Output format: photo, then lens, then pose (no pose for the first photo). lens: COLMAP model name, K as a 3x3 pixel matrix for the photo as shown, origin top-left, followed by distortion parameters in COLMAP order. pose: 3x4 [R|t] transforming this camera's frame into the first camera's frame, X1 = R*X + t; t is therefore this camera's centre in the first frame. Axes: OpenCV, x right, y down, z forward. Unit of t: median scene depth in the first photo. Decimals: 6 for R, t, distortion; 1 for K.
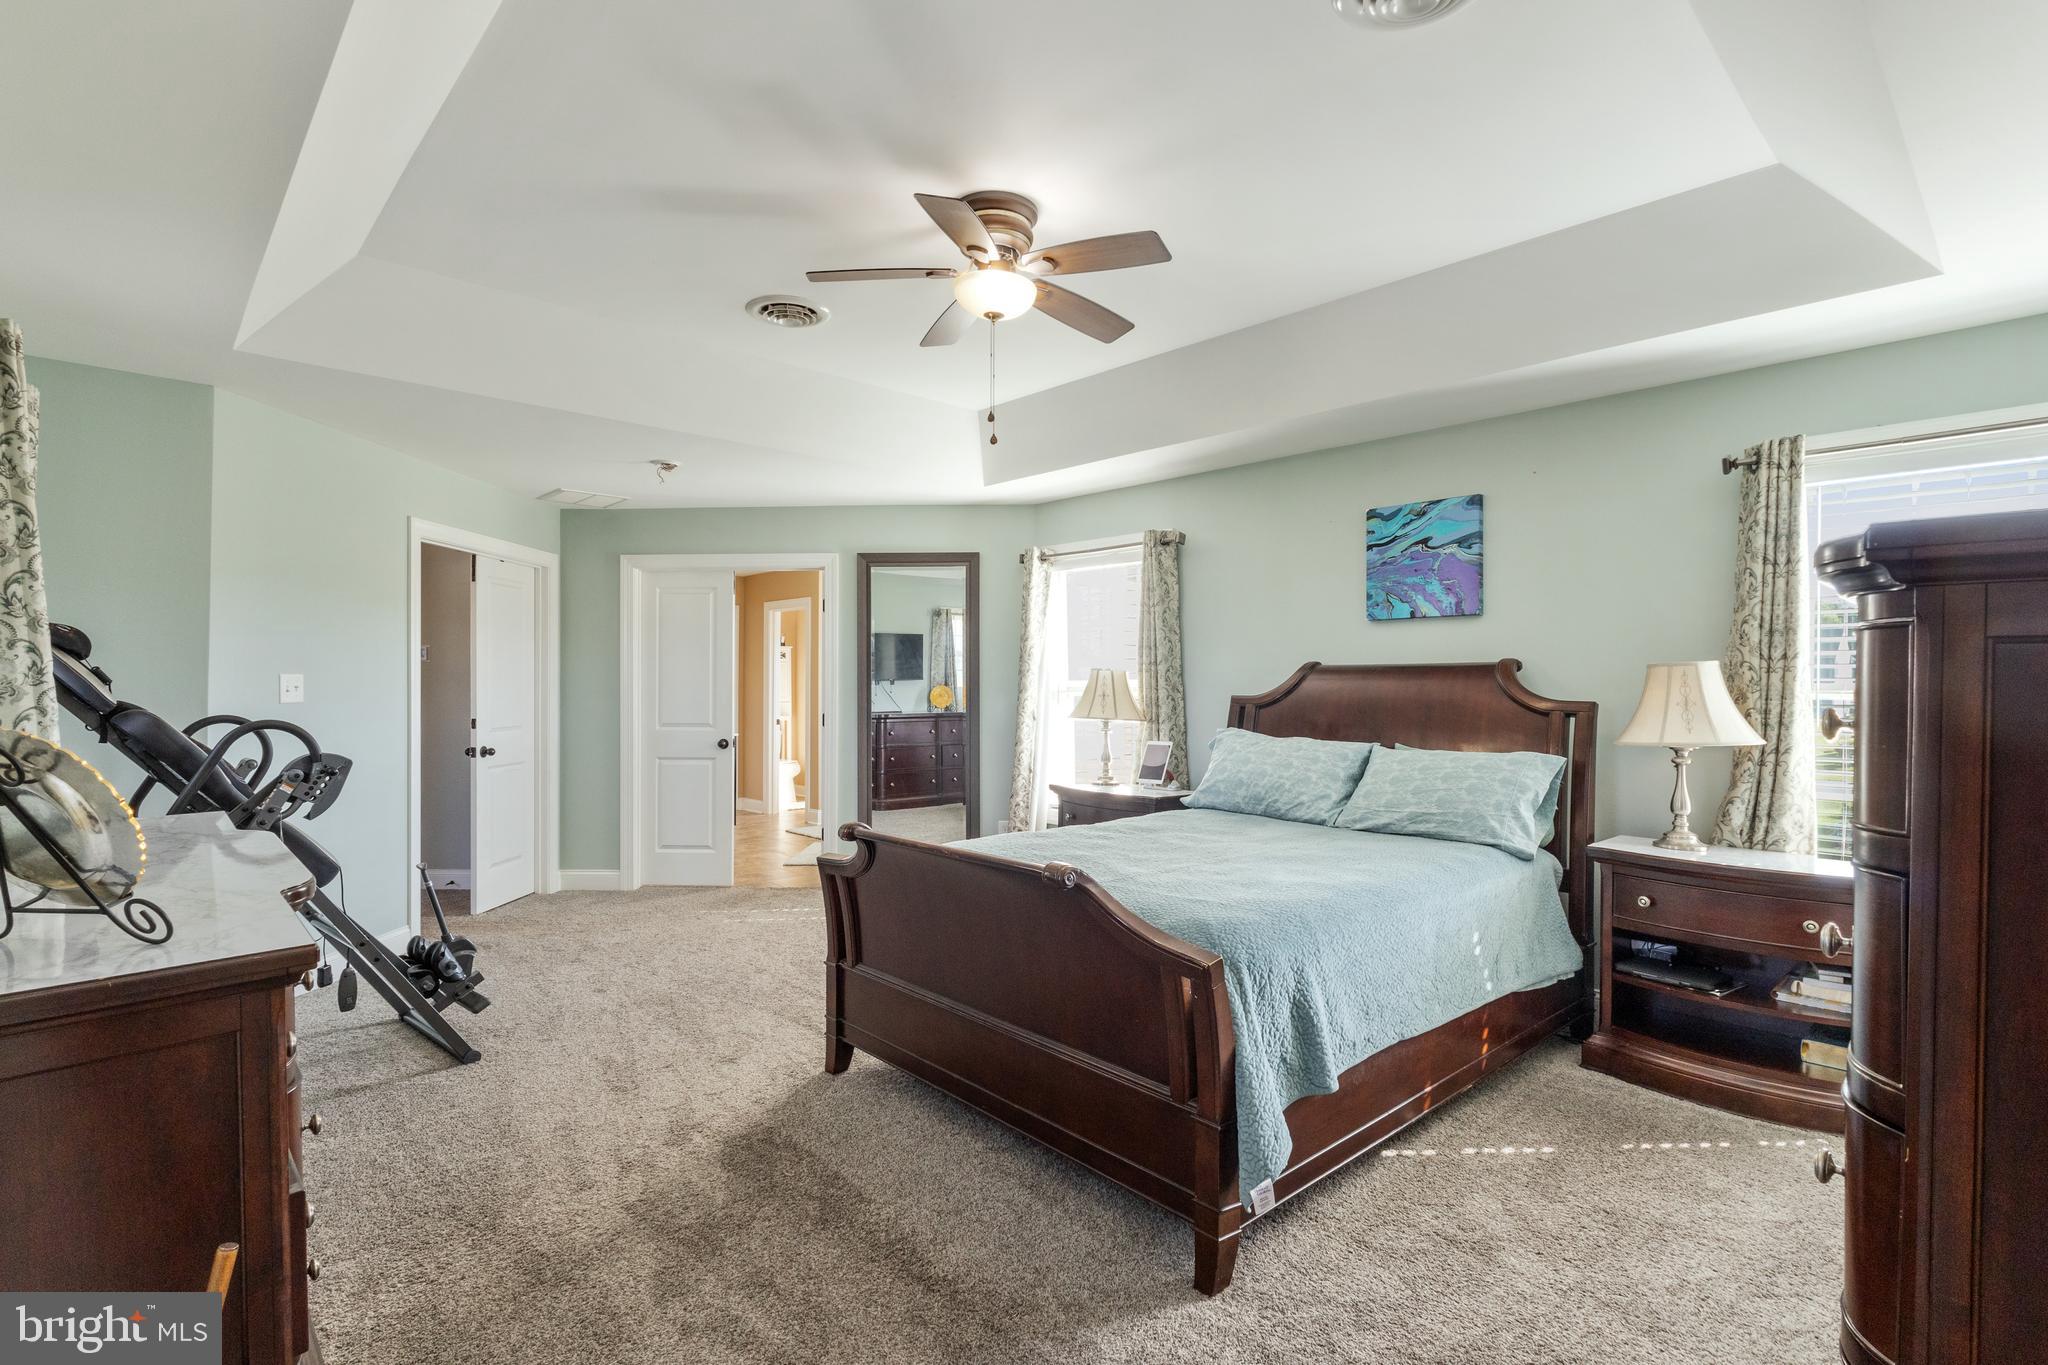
lens RADIAL K [[963.1, 0, 1021.5], [0, 963.1, 693.1], [0, 0, 1]] dist [0.005312, 0.002318]
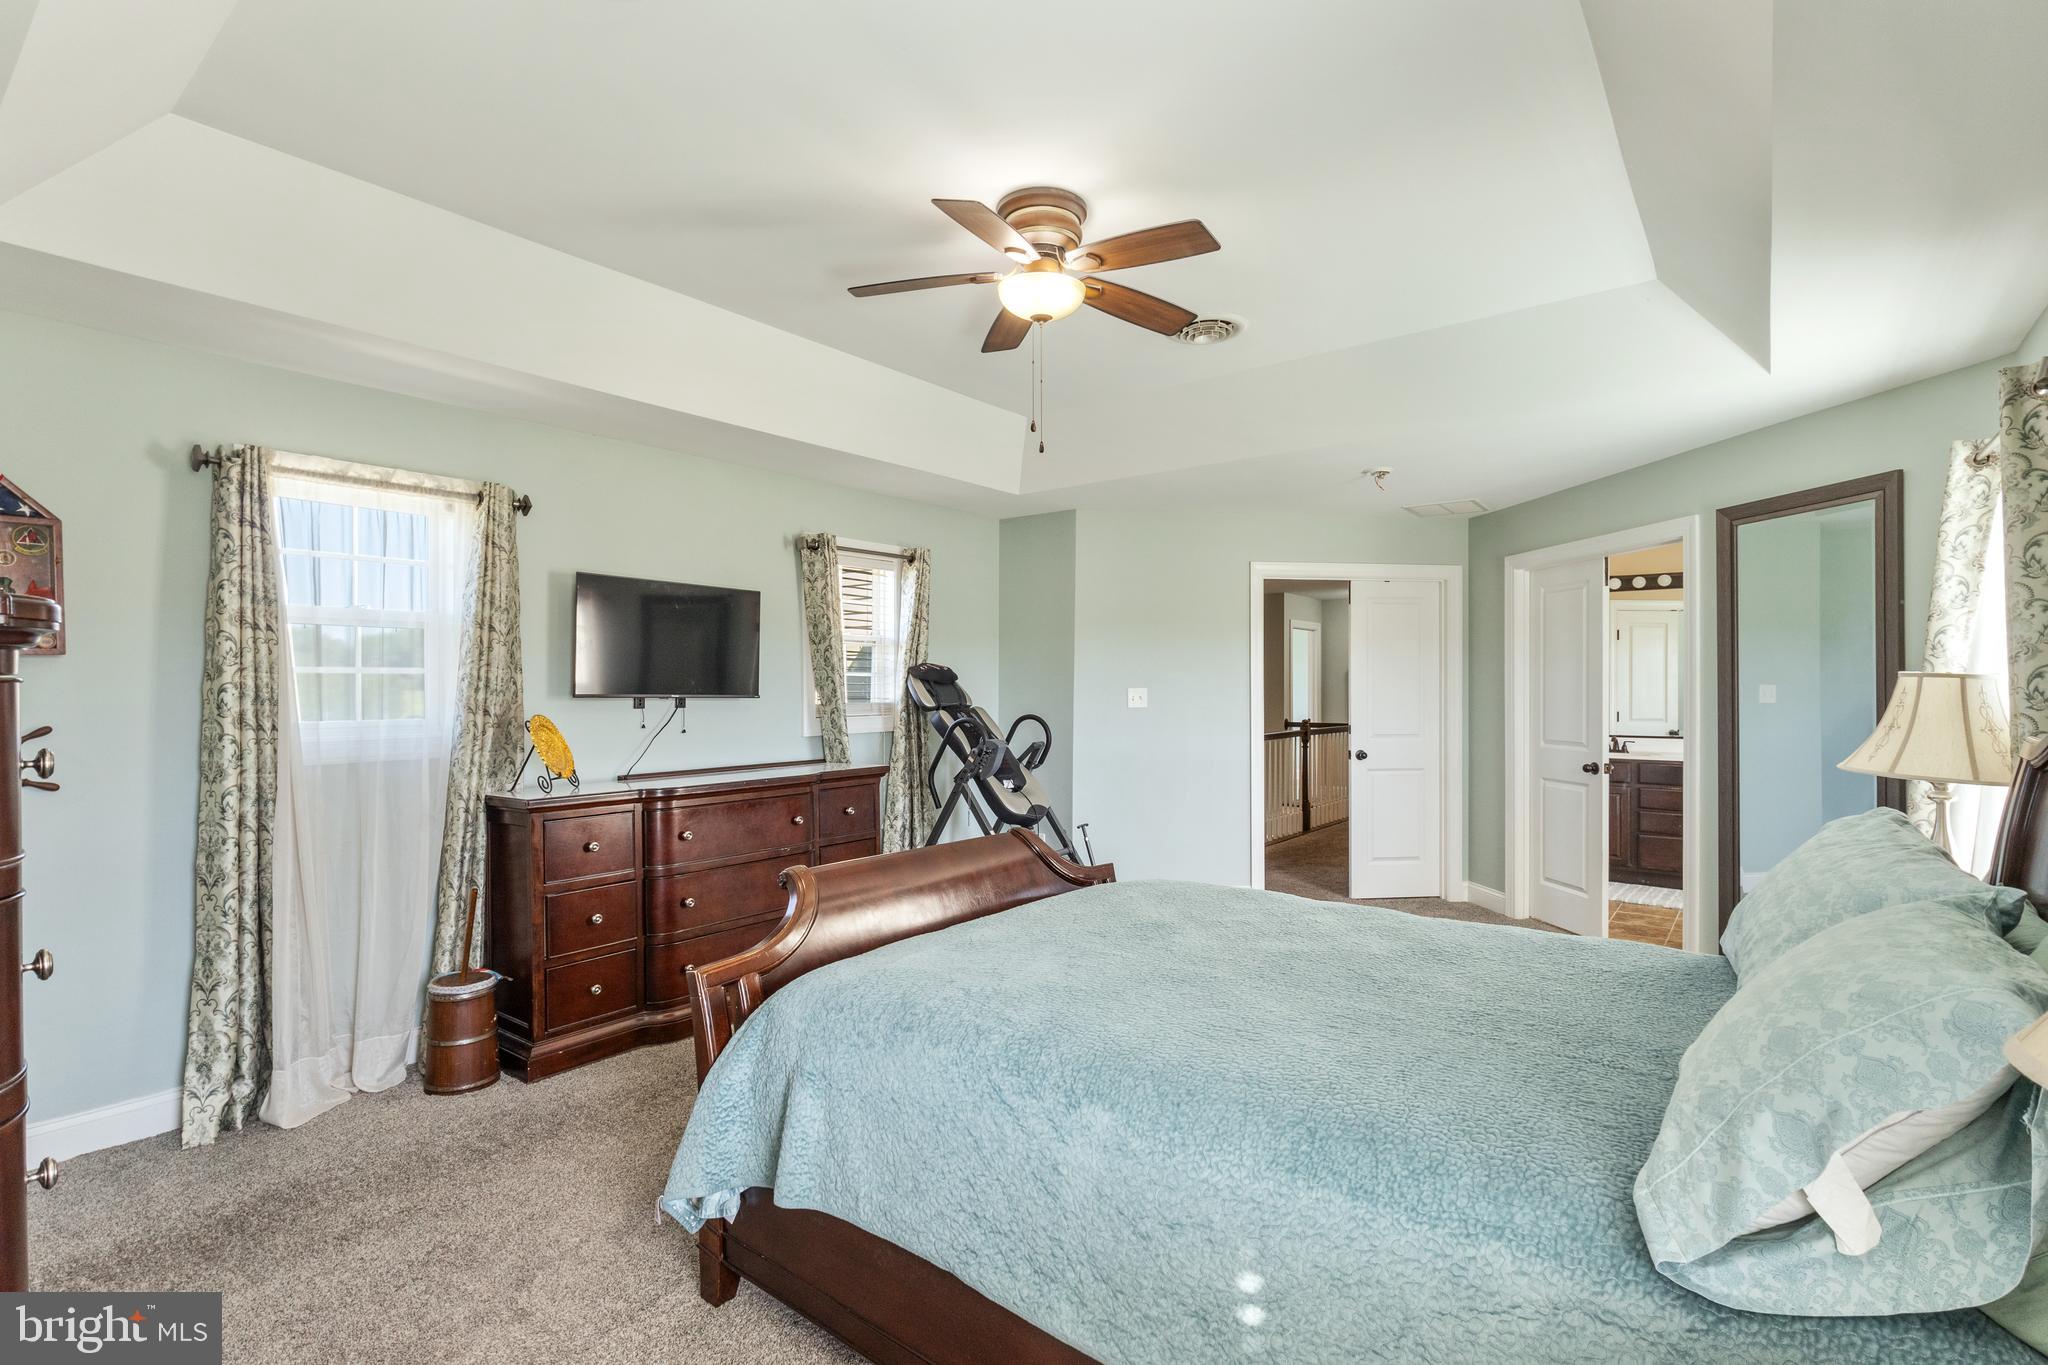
lens RADIAL K [[963.1, 0, 1021.8], [0, 963.1, 685.0], [0, 0, 1]] dist [0.005312, 0.002318]
pose [[0.157293, -0.001430, -0.987551, 0.439177], [-0.007140, 0.999971, -0.002585, -0.013251], [0.987526, 0.007458, 0.157279, 0.394460]]
